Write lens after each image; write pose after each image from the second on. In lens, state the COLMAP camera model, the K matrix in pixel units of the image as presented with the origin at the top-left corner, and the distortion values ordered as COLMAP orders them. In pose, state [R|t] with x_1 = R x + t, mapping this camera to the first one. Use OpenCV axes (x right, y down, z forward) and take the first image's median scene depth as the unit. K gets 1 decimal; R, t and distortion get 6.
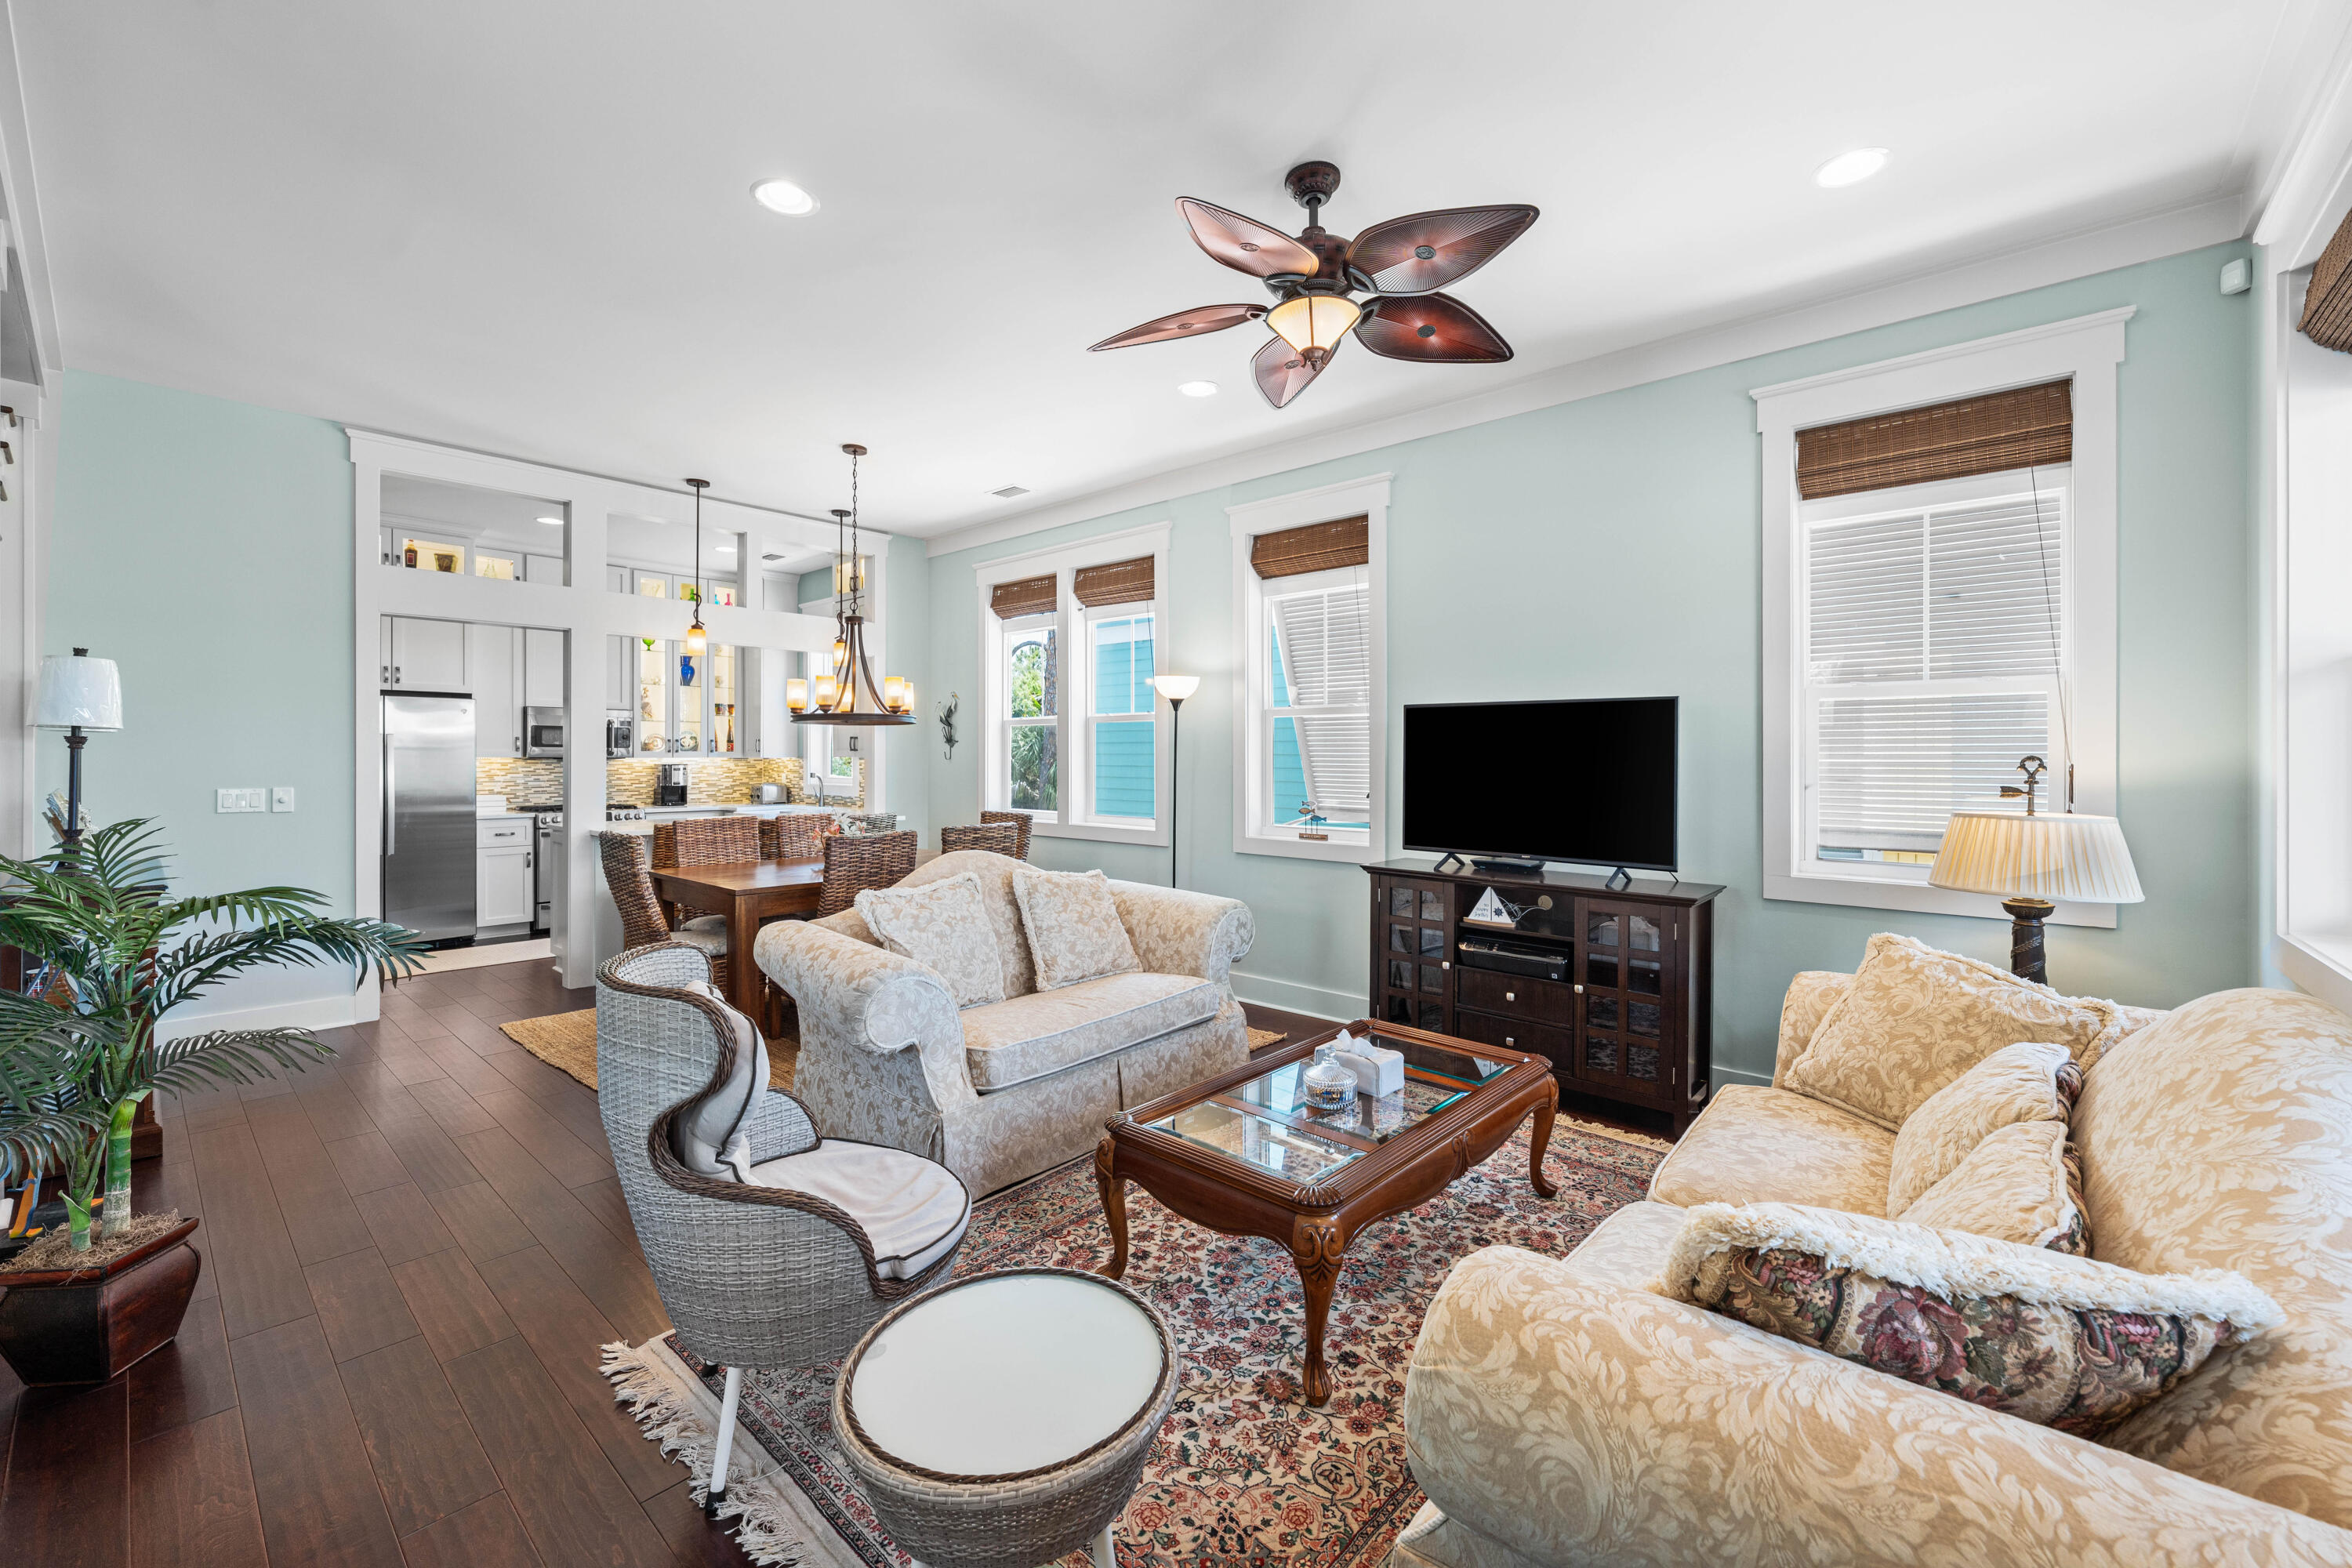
lens RADIAL K [[906.1, 0, 1170.5], [0, 906.1, 757.9], [0, 0, 1]] dist [-0.001092, -0.000080]
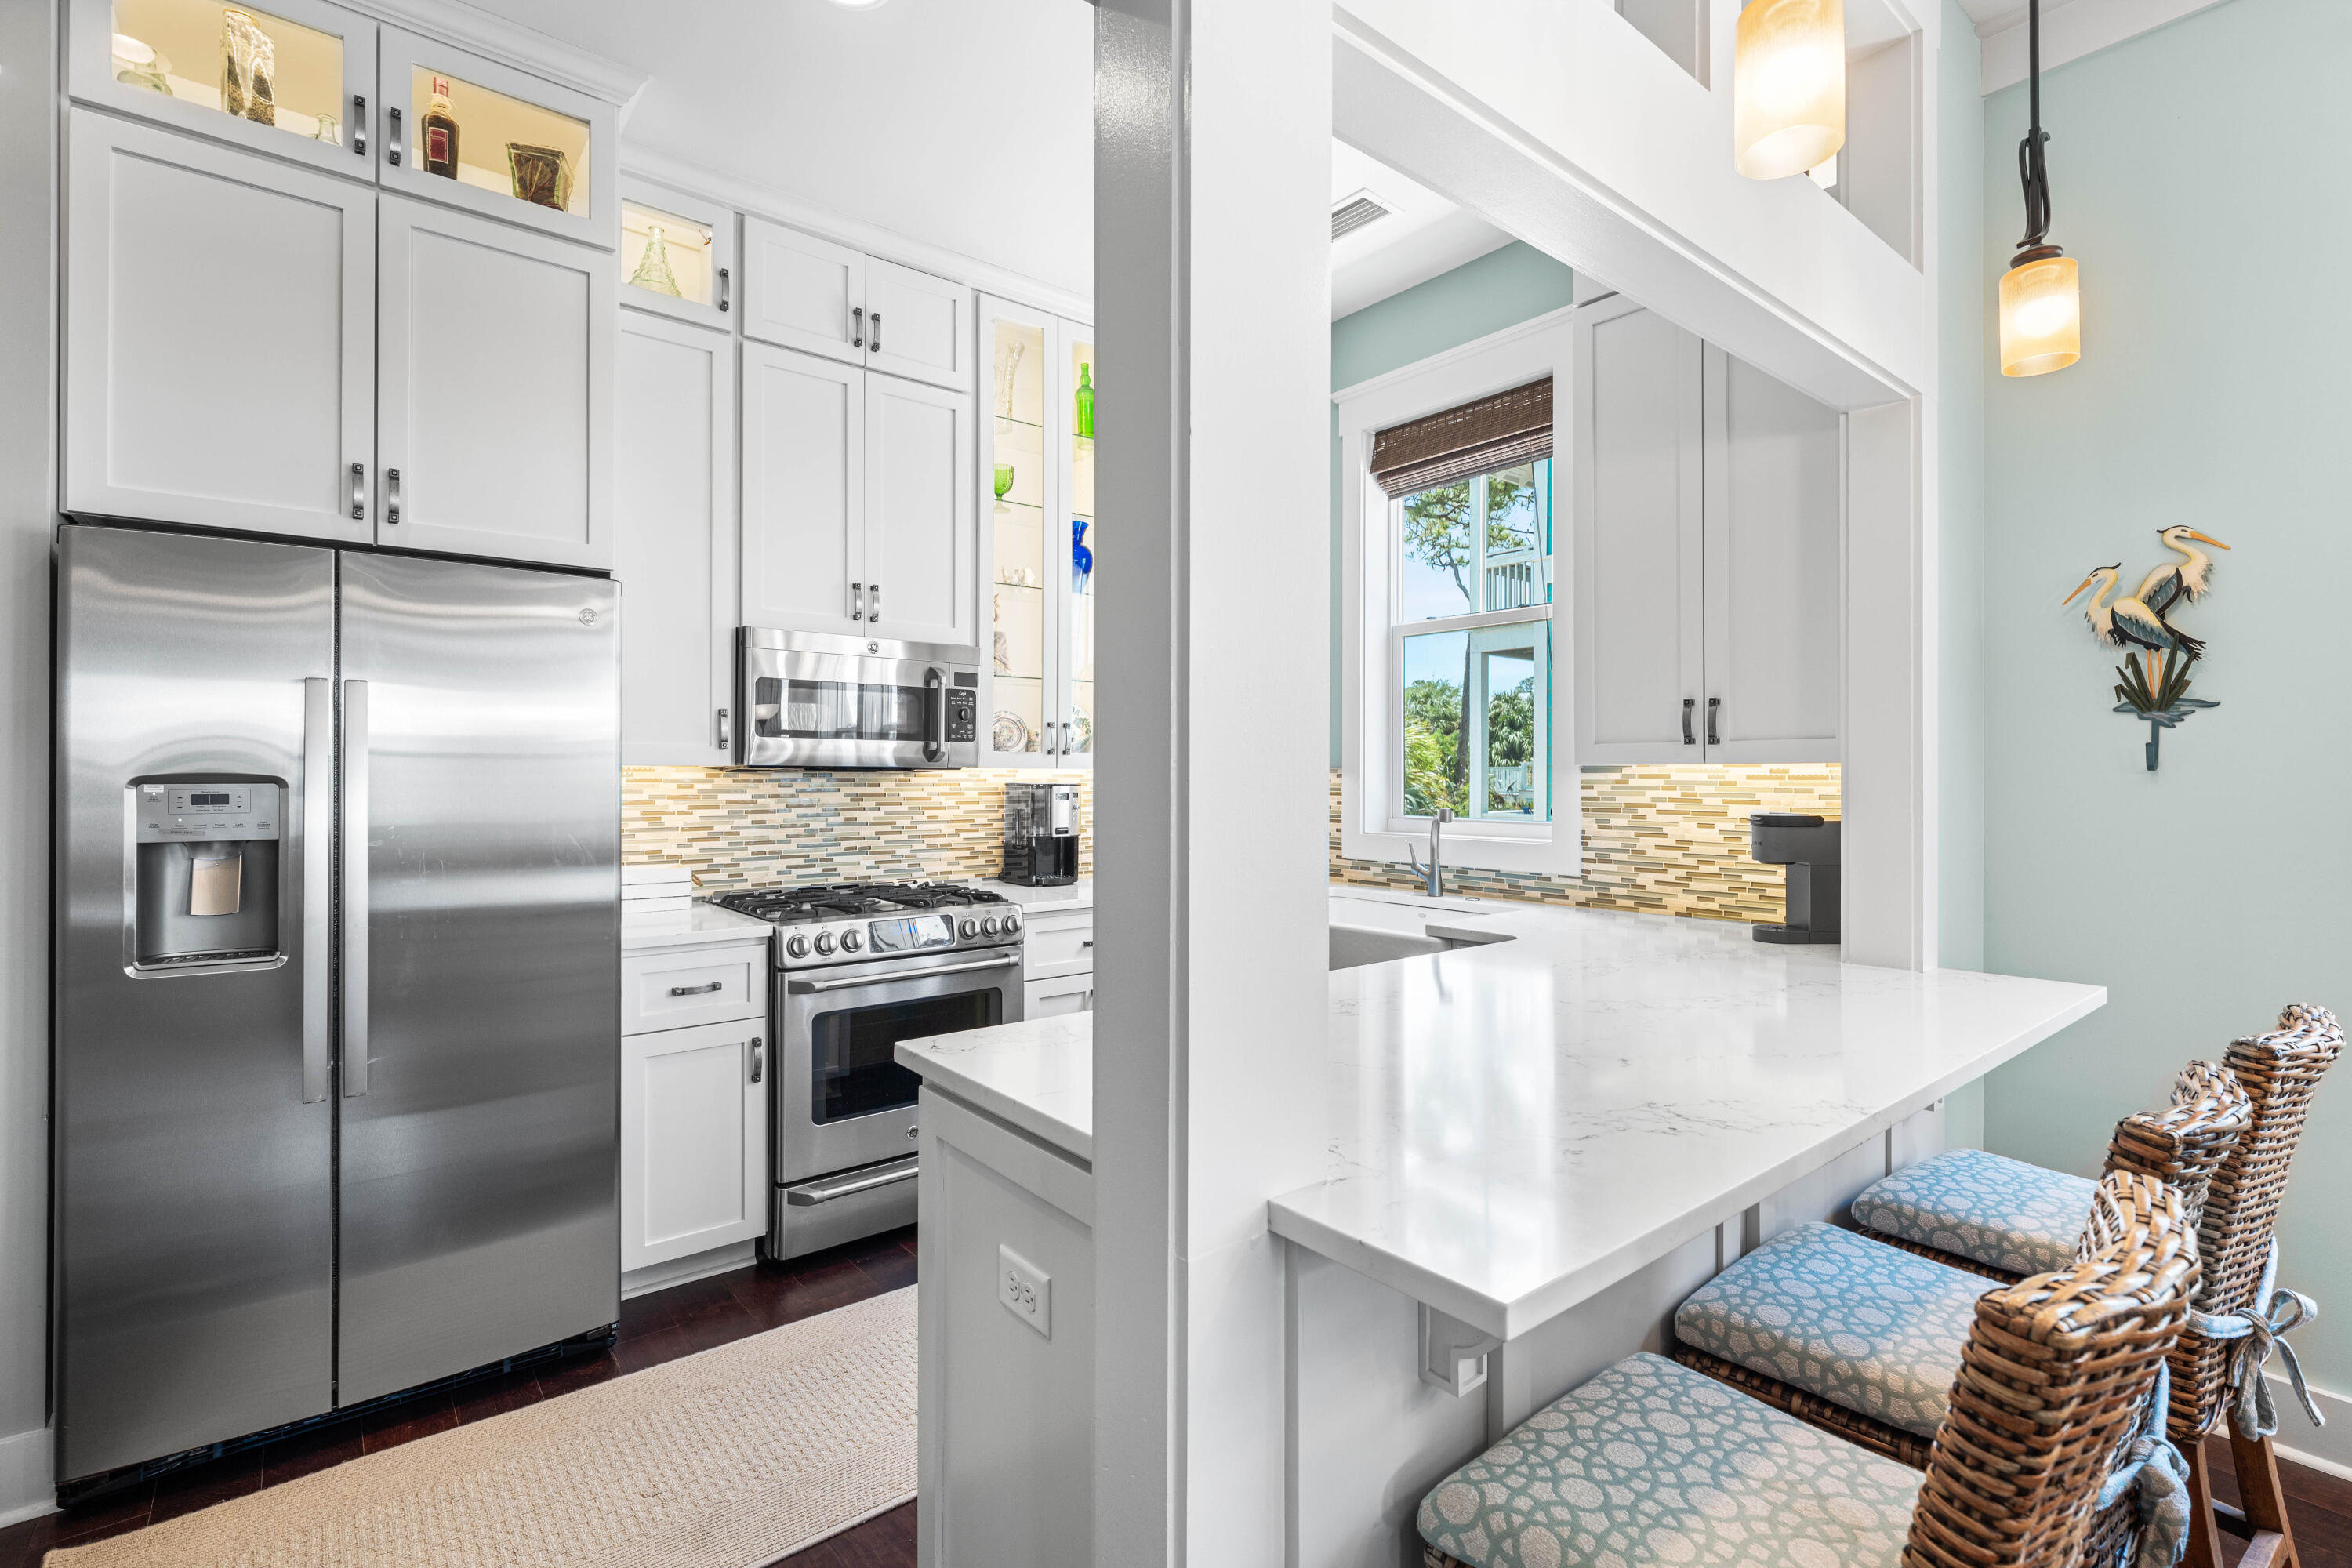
lens RADIAL K [[1064.3, 0, 1186.7], [0, 1064.3, 770.2], [0, 0, 1]] dist [-0.000936, -0.001568]
pose [[0.986857, 0.000776, -0.161595, -1.013997], [-0.001556, 0.999988, -0.004700, 0.007497], [0.161589, 0.004890, 0.986846, 1.318885]]
